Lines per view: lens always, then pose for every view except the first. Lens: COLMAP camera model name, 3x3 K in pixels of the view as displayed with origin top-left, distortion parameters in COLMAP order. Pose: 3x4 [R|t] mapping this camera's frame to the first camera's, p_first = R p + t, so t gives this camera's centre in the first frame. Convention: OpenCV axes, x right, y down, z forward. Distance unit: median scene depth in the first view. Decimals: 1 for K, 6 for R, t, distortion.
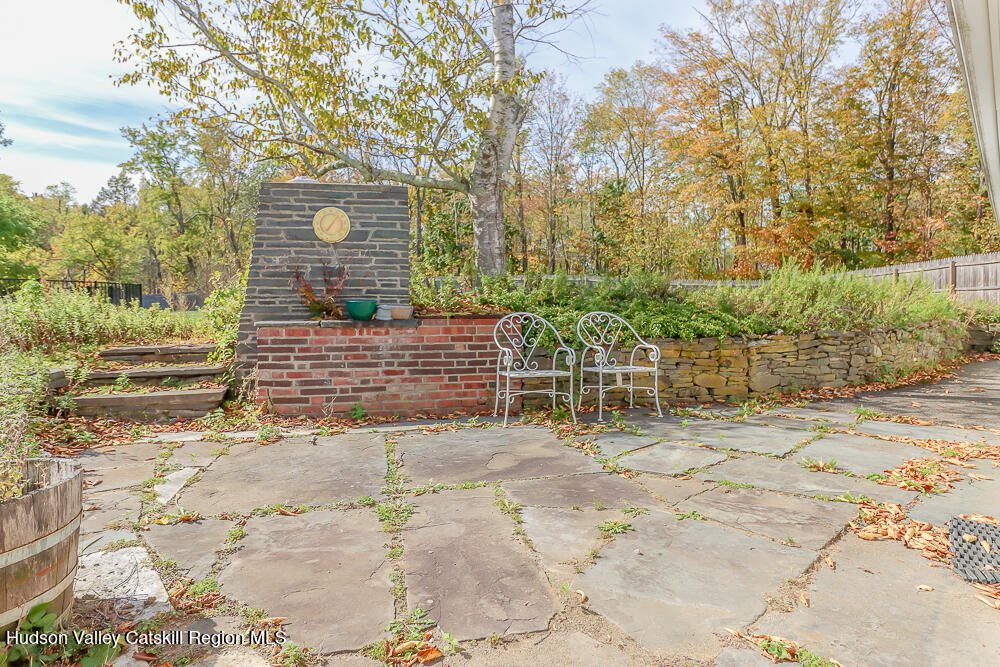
lens RADIAL K [[588.9, 0, 496.5], [0, 588.9, 338.1], [0, 0, 1]] dist [0.018295, -0.012179]
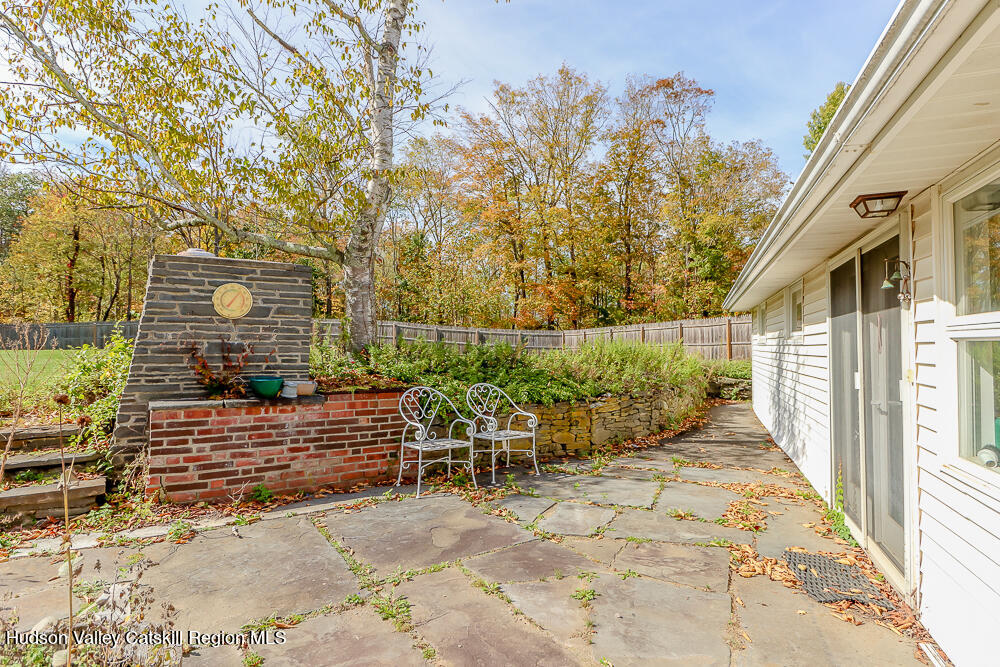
lens RADIAL K [[551.0, 0, 501.6], [0, 551.0, 332.8], [0, 0, 1]] dist [0.015329, -0.010304]
pose [[0.932410, 0.022954, 0.360672, -0.187356], [0.004144, 0.997236, -0.074181, -0.066076], [-0.361378, 0.070662, 0.929738, -0.019624]]
